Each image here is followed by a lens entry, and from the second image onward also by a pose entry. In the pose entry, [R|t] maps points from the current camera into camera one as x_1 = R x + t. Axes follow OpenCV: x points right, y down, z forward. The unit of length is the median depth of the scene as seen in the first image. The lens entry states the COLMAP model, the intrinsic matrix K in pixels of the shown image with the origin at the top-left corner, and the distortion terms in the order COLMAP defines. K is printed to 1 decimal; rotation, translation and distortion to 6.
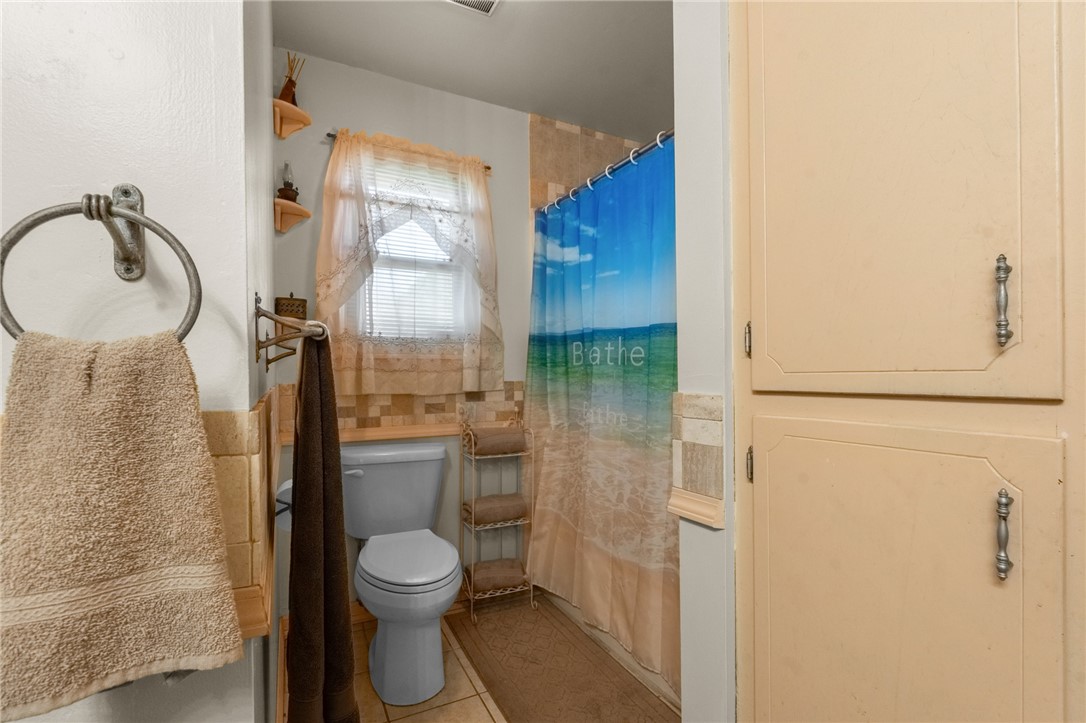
lens RADIAL K [[498.1, 0, 543.5], [0, 498.1, 381.2], [0, 0, 1]] dist [-0.002691, 0.000287]
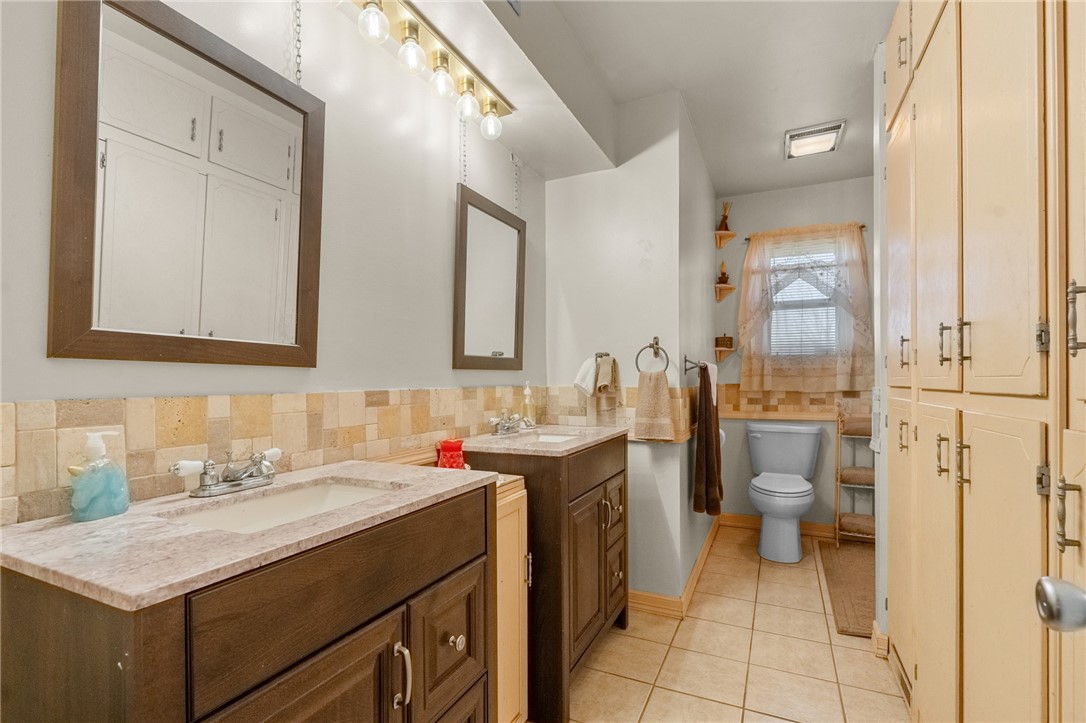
lens RADIAL K [[498.1, 0, 543.5], [0, 498.1, 381.2], [0, 0, 1]] dist [-0.002691, 0.000287]
pose [[0.617637, 0.002316, -0.786460, 0.474745], [-0.008868, 0.999953, -0.004019, 0.008074], [0.786414, 0.009457, 0.617628, -0.588522]]
